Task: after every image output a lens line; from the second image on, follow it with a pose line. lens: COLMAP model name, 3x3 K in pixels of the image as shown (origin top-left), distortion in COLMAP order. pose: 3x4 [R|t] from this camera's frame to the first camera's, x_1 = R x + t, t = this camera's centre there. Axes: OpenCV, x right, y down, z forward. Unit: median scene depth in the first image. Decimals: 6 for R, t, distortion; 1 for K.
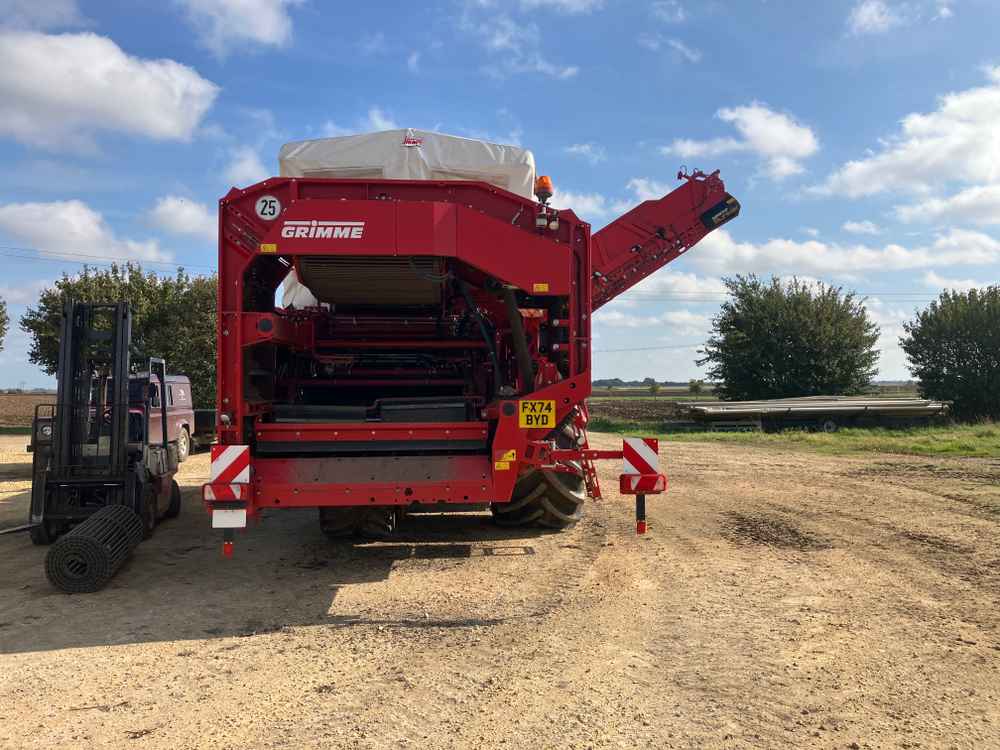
lens RADIAL K [[848.0, 0, 501.1], [0, 848.0, 351.3], [0, 0, 1]] dist [0.115223, -0.208308]
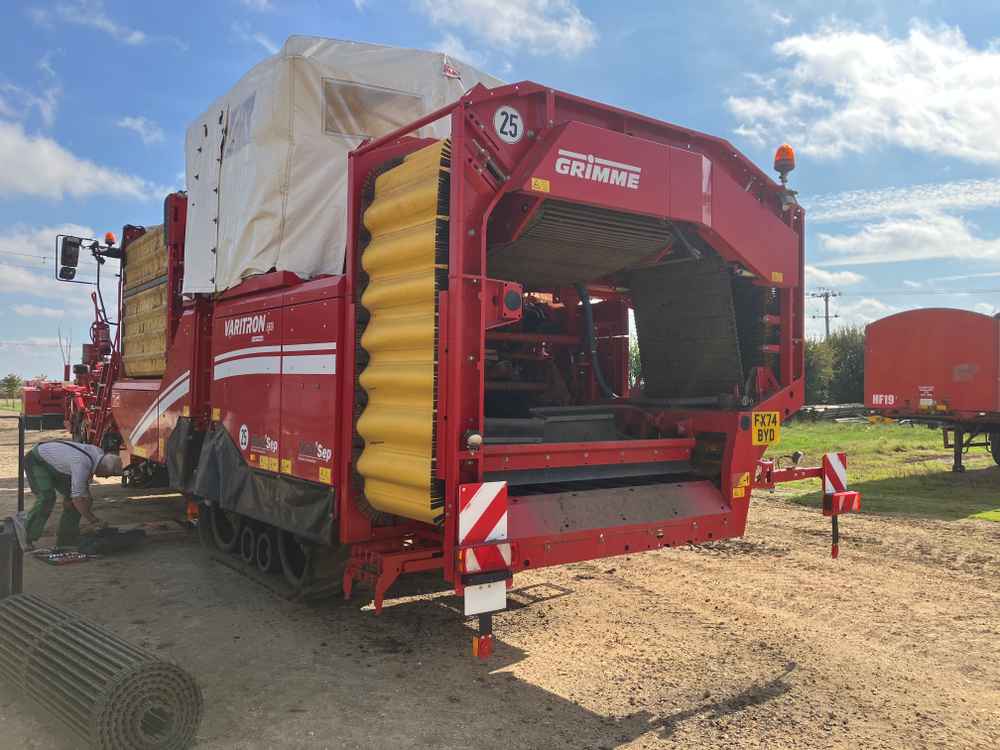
lens RADIAL K [[814.1, 0, 518.5], [0, 814.1, 374.8], [0, 0, 1]] dist [0.029518, -0.002796]
pose [[0.845461, 0.021683, 0.533597, -0.601833], [-0.038259, 0.999067, 0.020022, 0.014212], [-0.532665, -0.037342, 0.845502, 0.450510]]
